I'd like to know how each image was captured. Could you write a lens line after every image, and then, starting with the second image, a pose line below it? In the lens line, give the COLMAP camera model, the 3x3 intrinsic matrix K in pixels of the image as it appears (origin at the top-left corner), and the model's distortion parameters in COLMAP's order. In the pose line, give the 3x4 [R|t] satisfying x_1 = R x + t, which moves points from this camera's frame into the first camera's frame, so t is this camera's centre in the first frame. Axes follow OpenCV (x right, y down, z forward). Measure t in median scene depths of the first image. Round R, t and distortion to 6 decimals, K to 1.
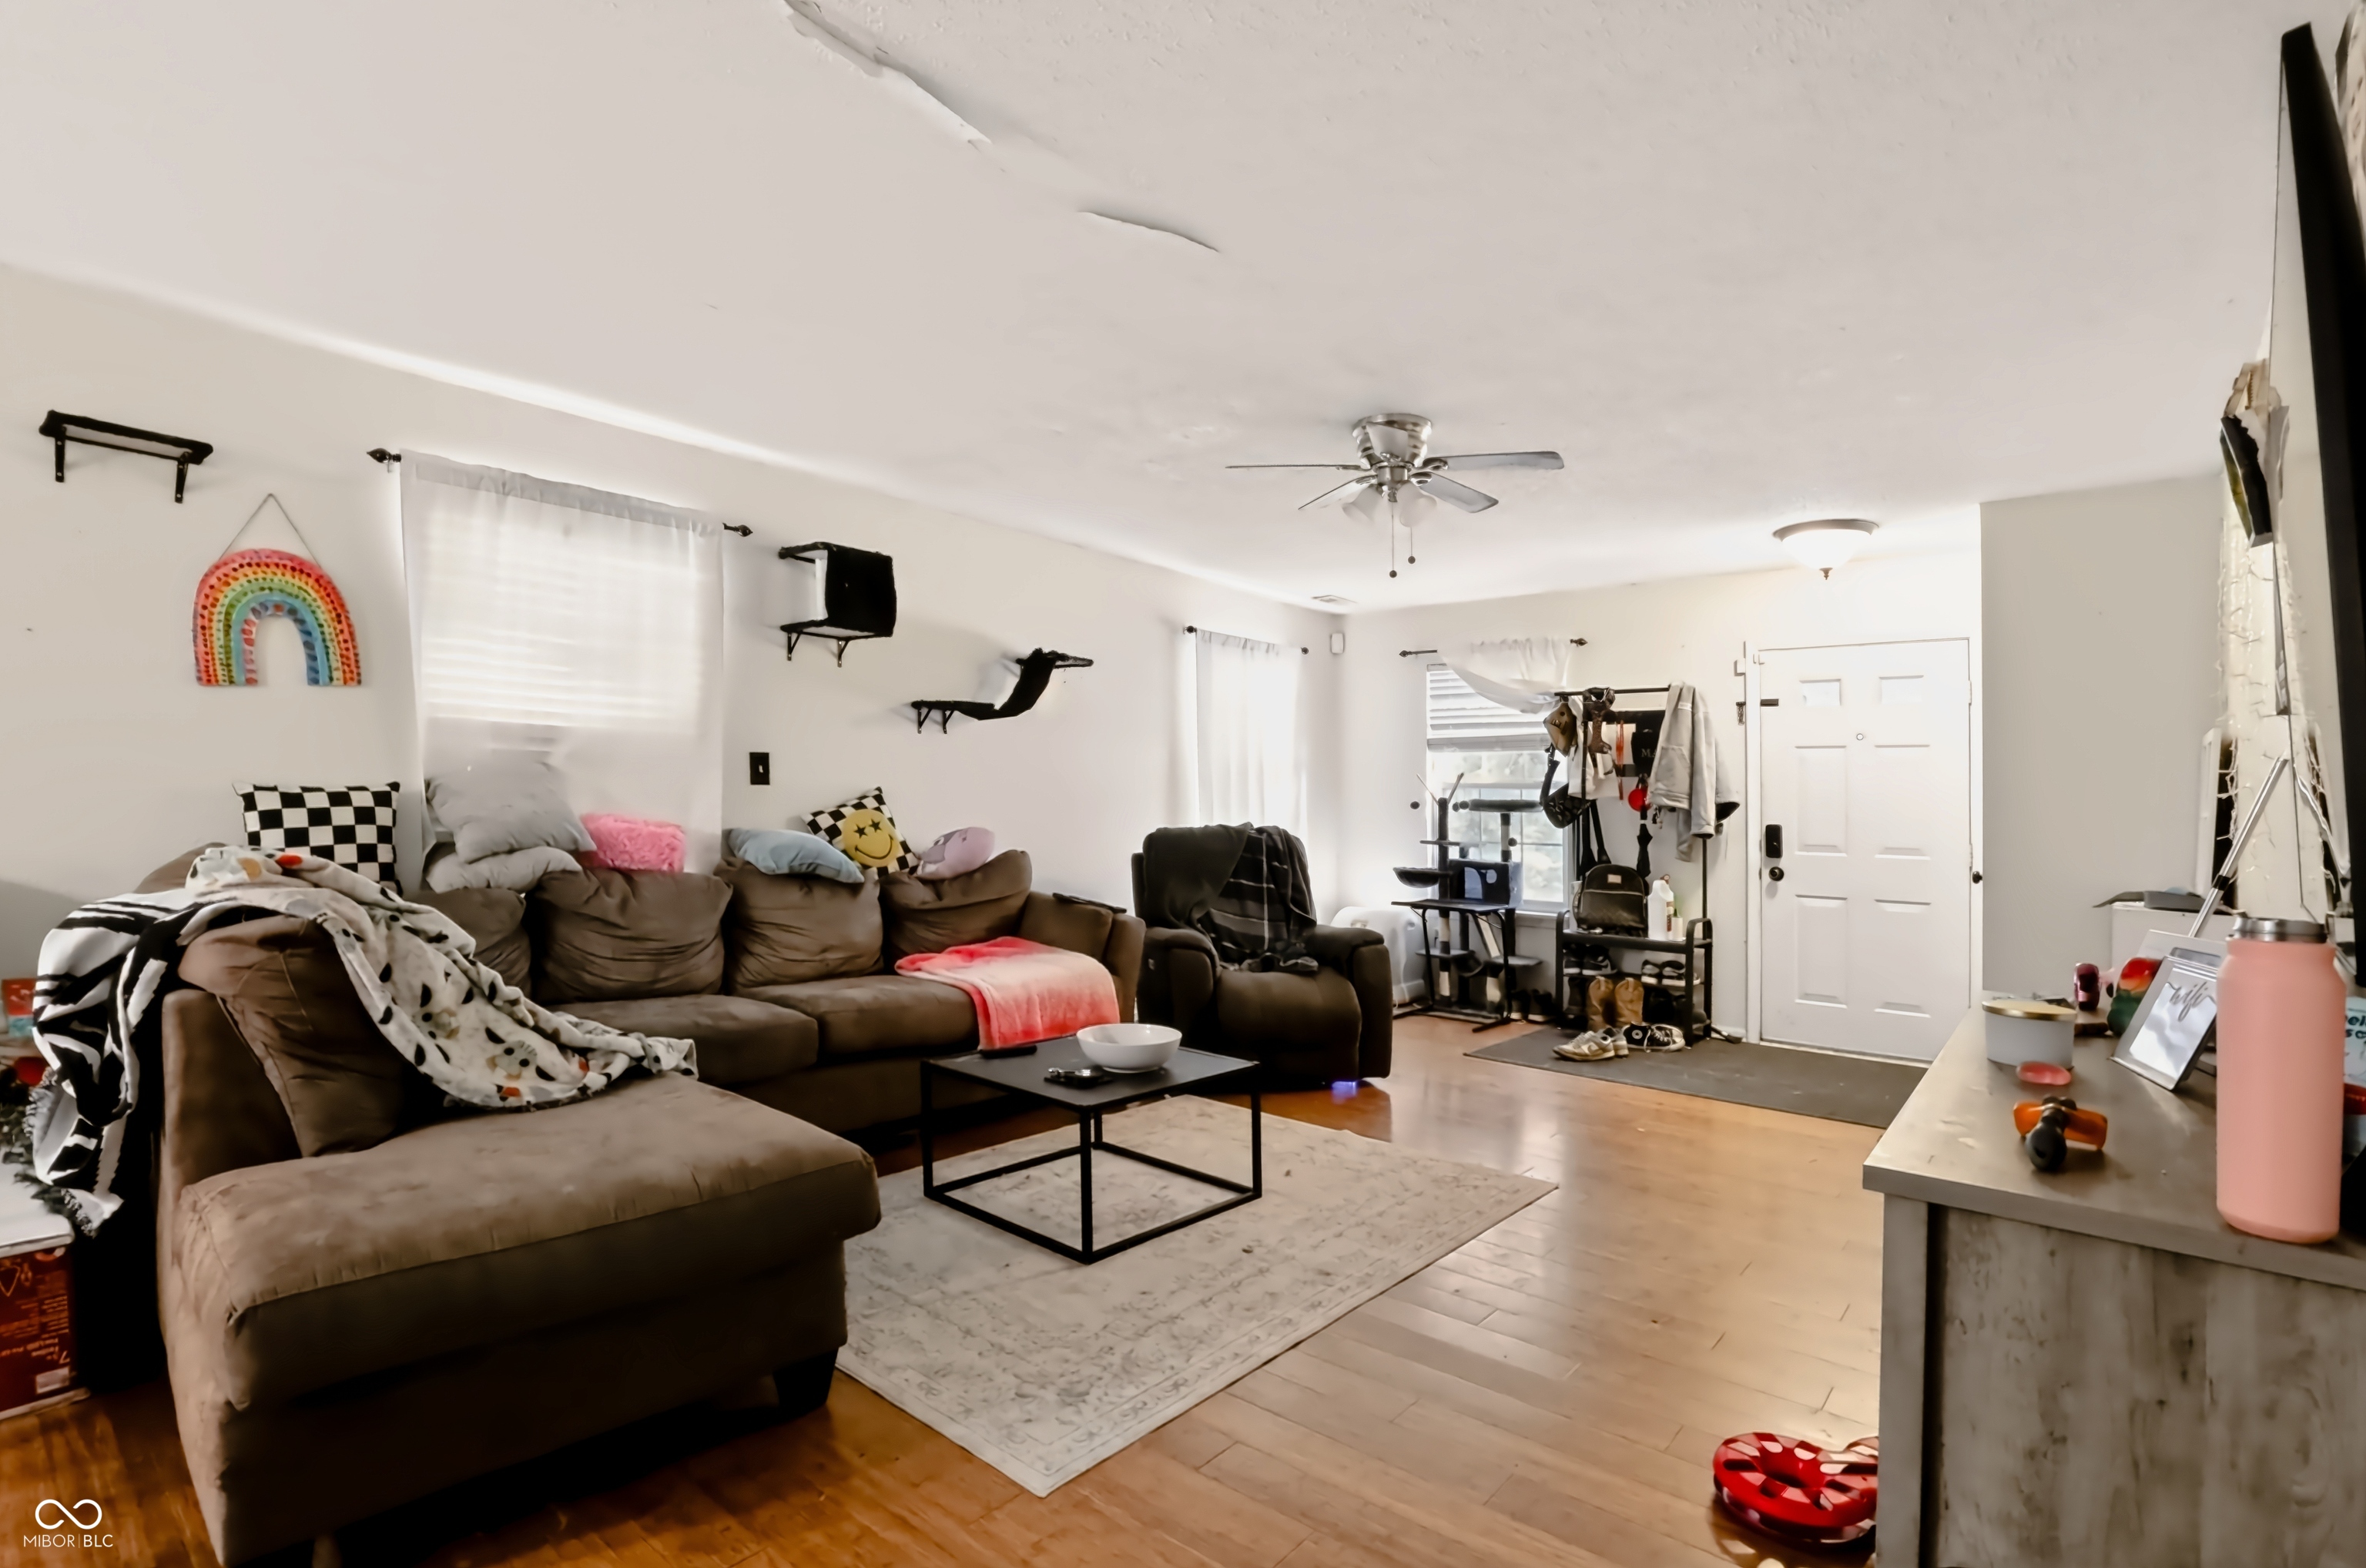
lens RADIAL K [[1107.5, 0, 1188.6], [0, 1107.5, 744.7], [0, 0, 1]] dist [-0.035251, 0.003889]
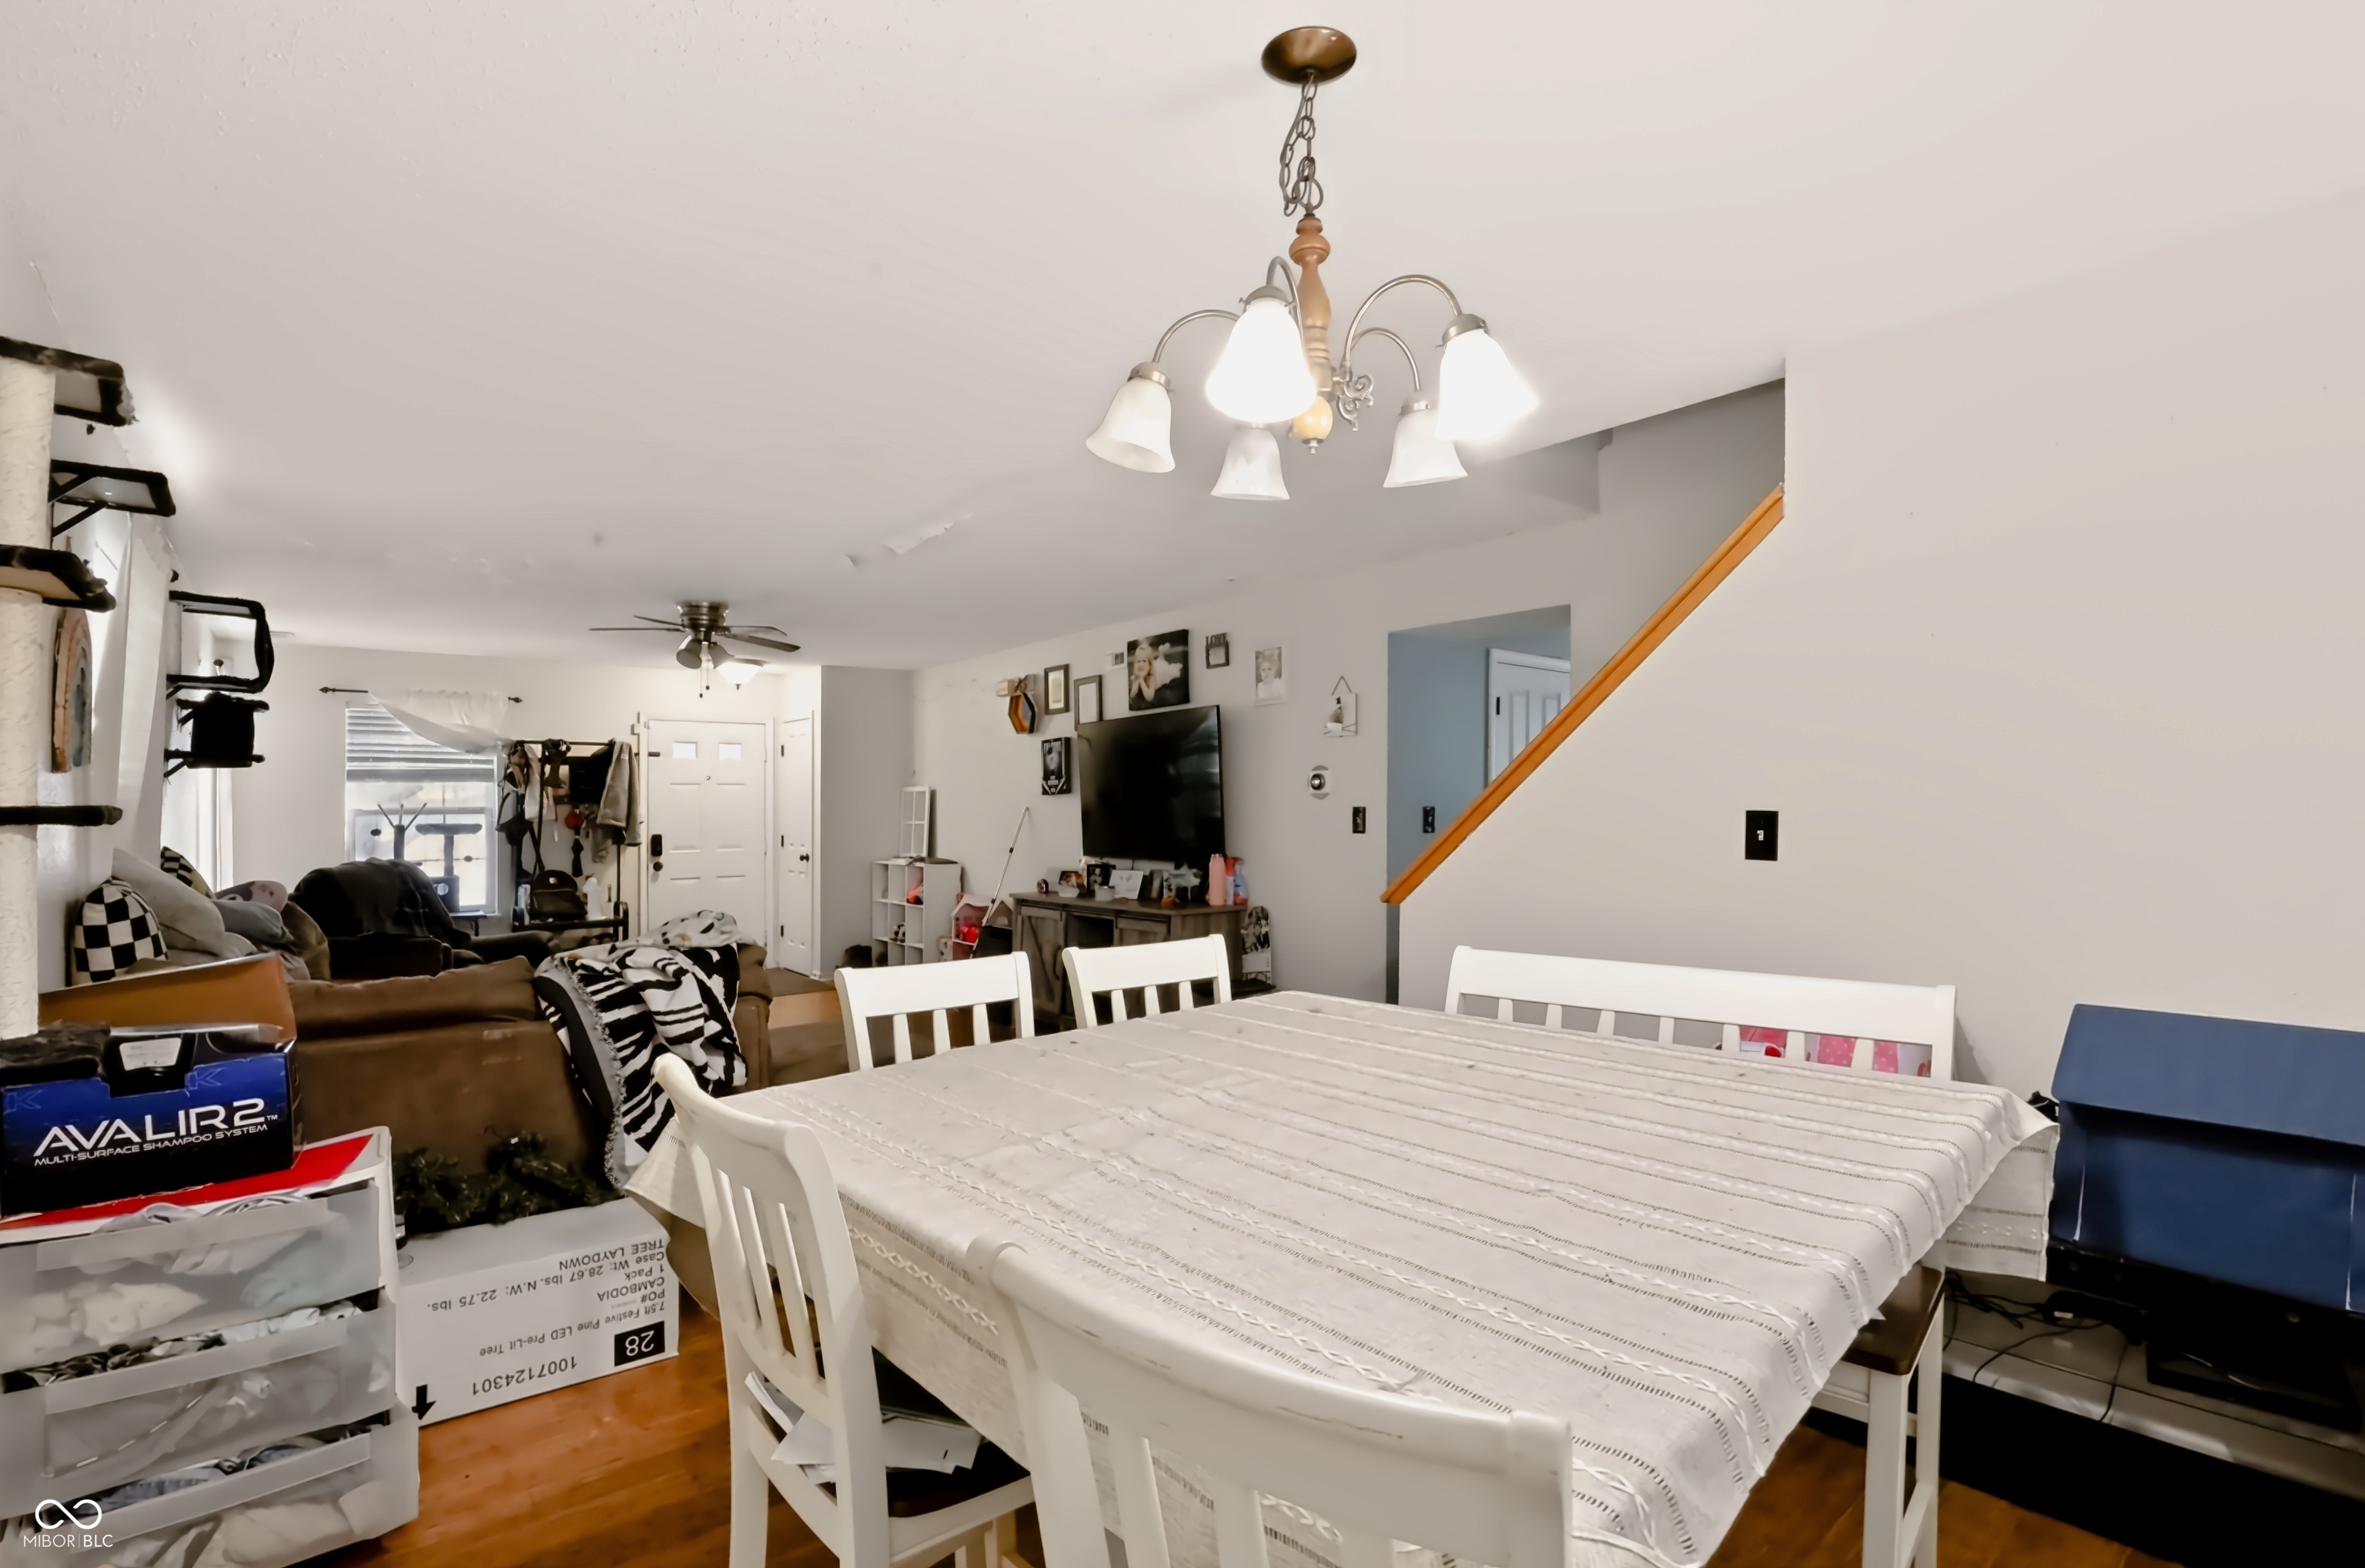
lens RADIAL K [[1107.0, 0, 1197.8], [0, 1107.0, 768.9], [0, 0, 1]] dist [-0.035251, 0.003889]
pose [[0.171776, 0.001762, 0.985134, -0.808169], [-0.039618, 0.999202, 0.005121, -0.053492], [-0.984339, -0.039908, 0.171709, -0.002168]]
